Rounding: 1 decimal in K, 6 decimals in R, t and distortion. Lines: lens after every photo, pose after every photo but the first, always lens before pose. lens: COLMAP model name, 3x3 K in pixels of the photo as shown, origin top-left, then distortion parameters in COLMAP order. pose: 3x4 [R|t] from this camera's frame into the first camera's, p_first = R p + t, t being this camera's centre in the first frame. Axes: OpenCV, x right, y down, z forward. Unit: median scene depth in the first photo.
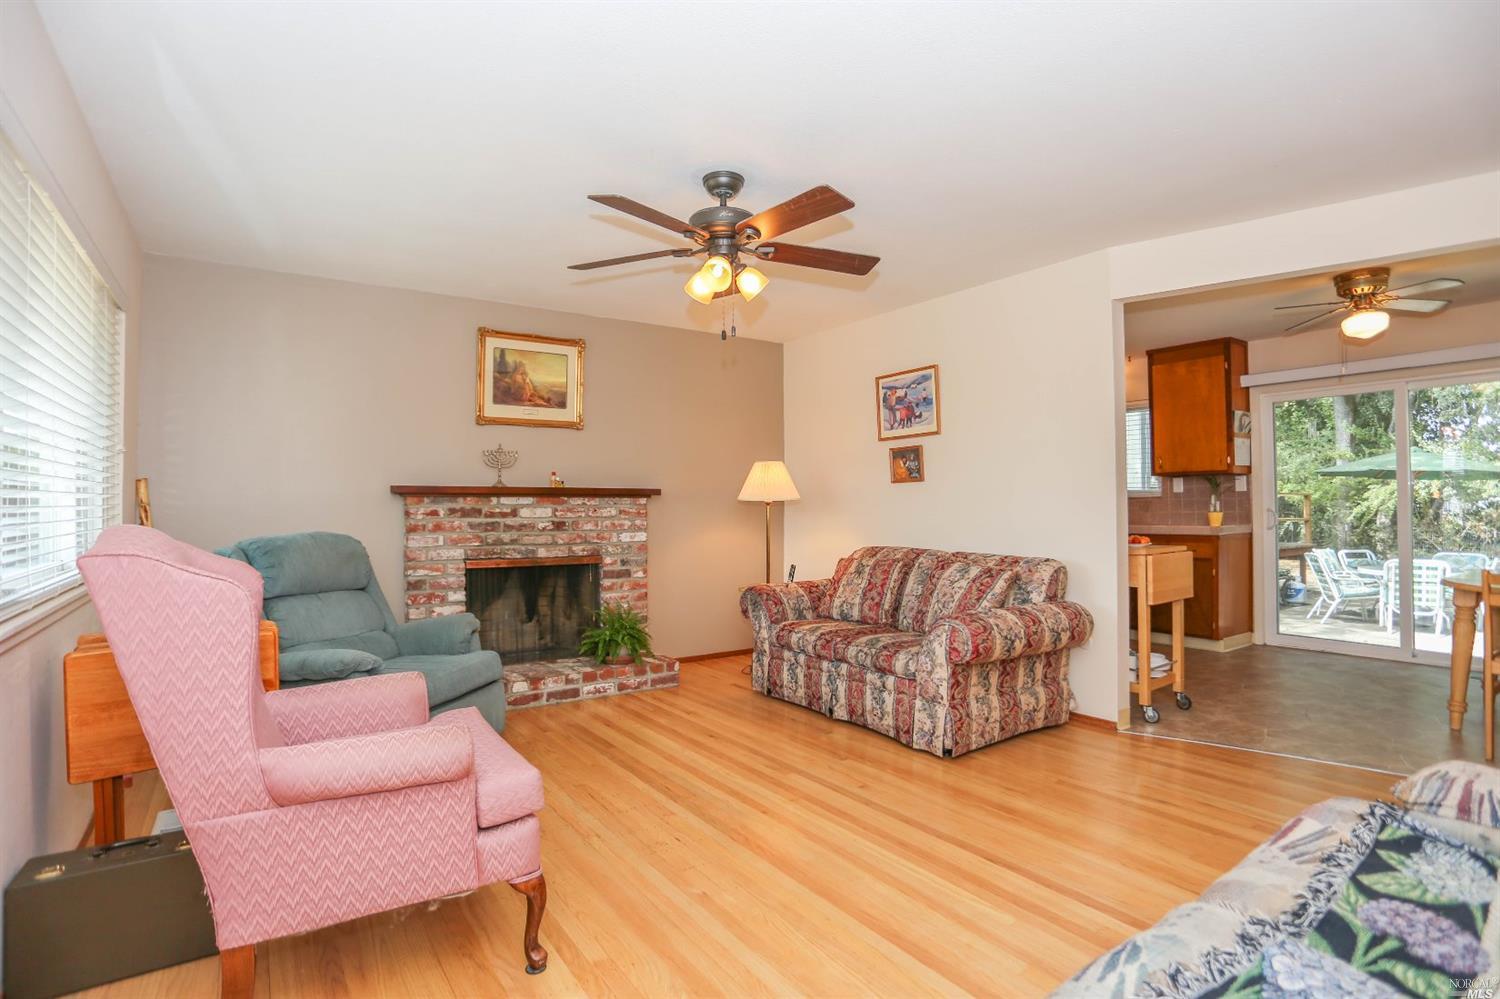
lens RADIAL K [[733.1, 0, 755.5], [0, 733.1, 487.0], [0, 0, 1]] dist [-0.067615, 0.025671]
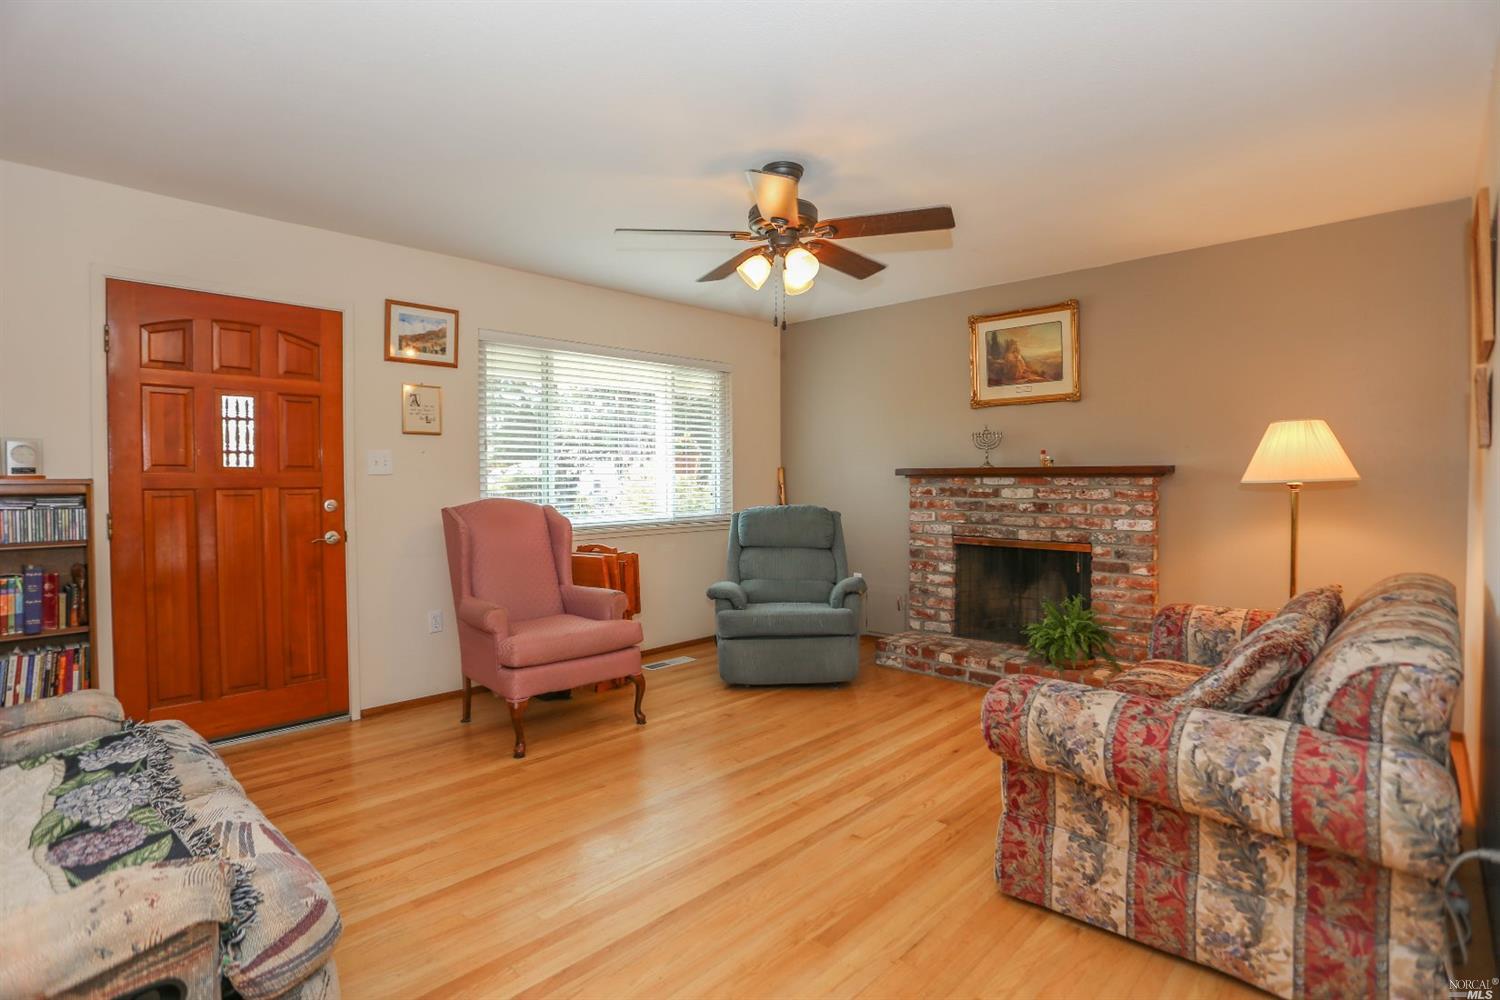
lens RADIAL K [[733.1, 0, 755.5], [0, 733.1, 487.5], [0, 0, 1]] dist [-0.067615, 0.025671]
pose [[0.201627, 0.014684, -0.979352, 0.594780], [0.029458, 0.999344, 0.021048, -0.003455], [0.979019, -0.033093, 0.201062, 0.472487]]
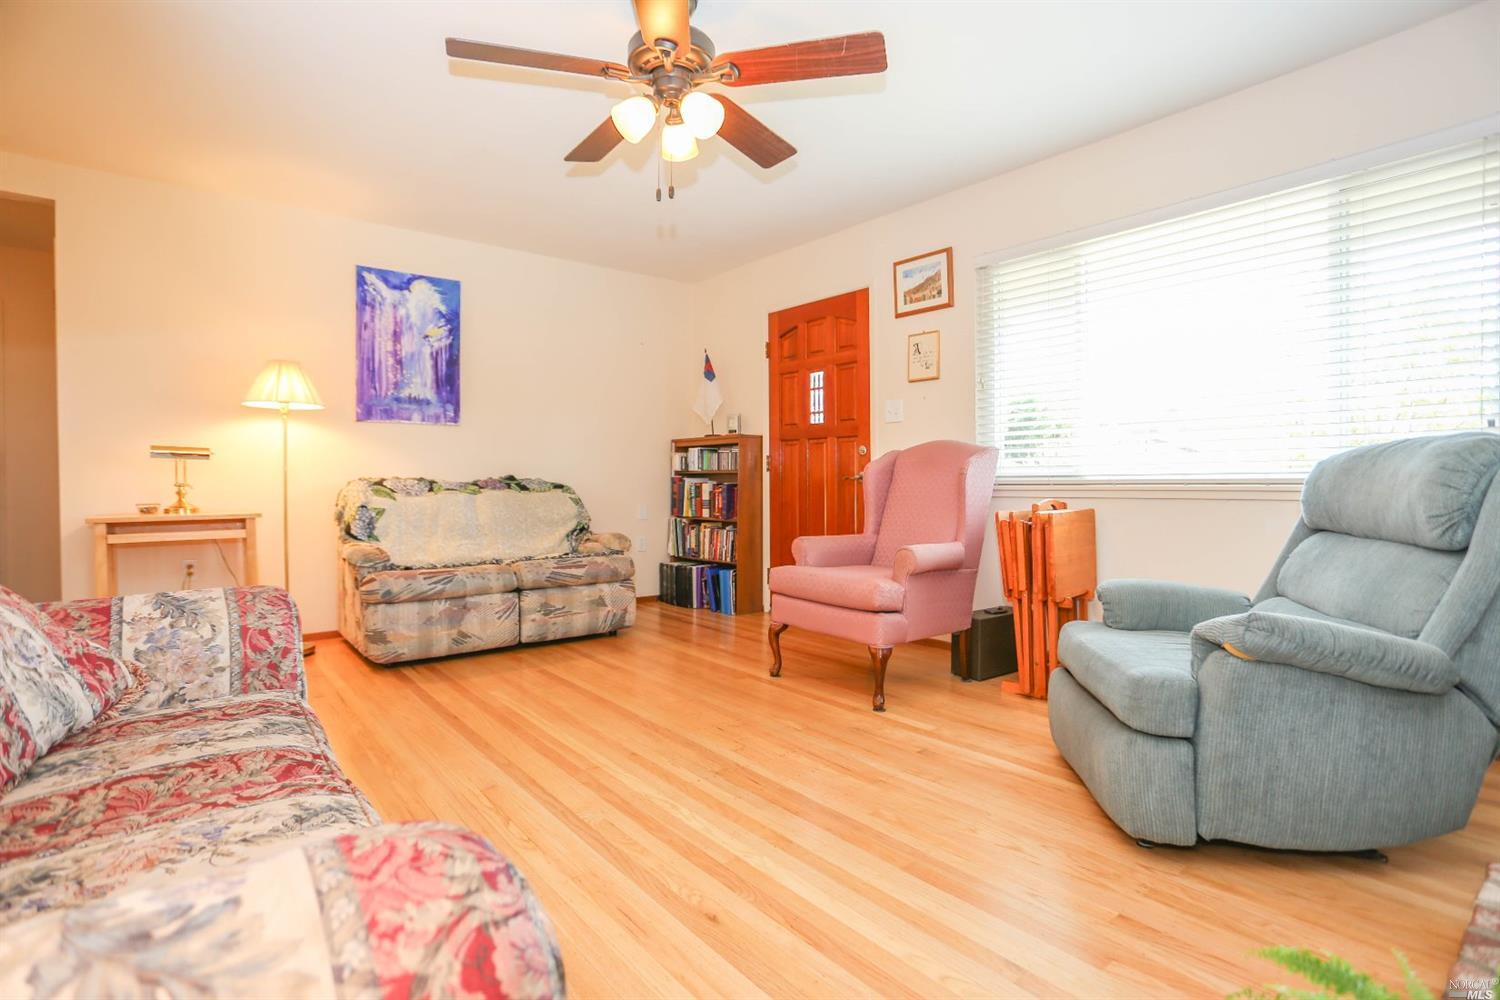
lens RADIAL K [[756.7, 0, 753.5], [0, 756.7, 490.3], [0, 0, 1]] dist [-0.075030, 0.035519]
pose [[-0.998608, 0.004580, -0.052545, -0.049412], [0.005327, 0.999887, -0.014085, 0.081307], [0.052474, -0.014346, -0.998519, 1.136105]]
